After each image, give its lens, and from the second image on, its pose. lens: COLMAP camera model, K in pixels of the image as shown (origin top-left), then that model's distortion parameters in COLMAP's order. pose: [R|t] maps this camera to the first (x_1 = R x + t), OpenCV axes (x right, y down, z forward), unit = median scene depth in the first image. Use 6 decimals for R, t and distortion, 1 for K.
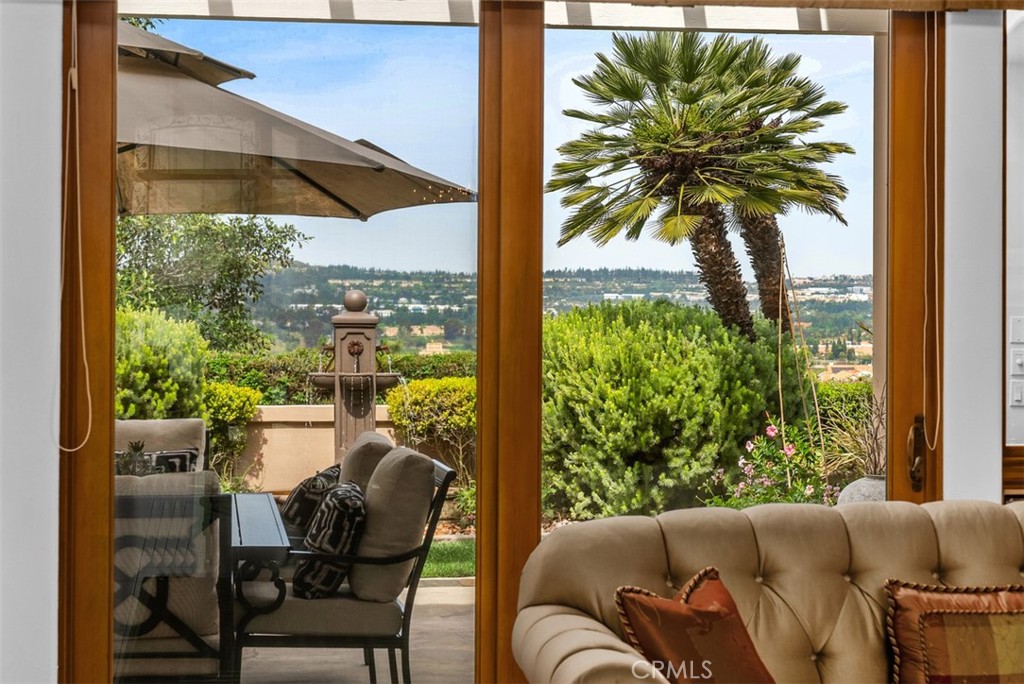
lens RADIAL K [[2042.6, 0, 519.1], [0, 2042.6, 332.8], [0, 0, 1]] dist [0.019455, 0.000000]
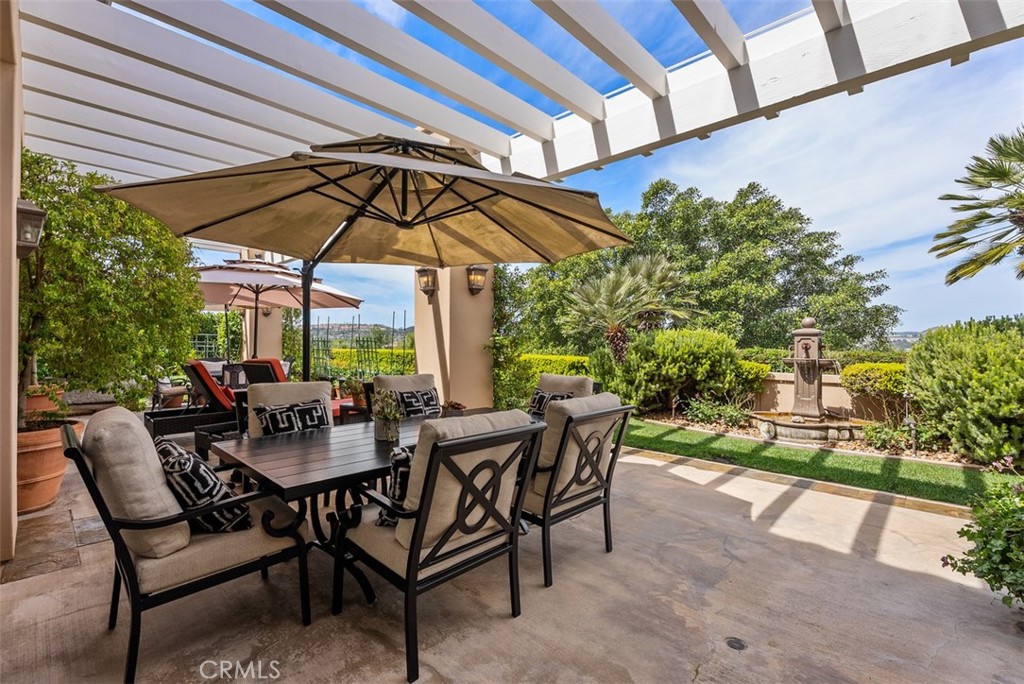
lens RADIAL K [[455.3, 0, 502.9], [0, 455.3, 343.1], [0, 0, 1]] dist [0.003412, -0.001227]
pose [[0.614428, -0.000094, -0.788973, 0.094518], [-0.010327, 0.999913, -0.008162, 0.012021], [0.788905, 0.013163, 0.614374, 0.516543]]
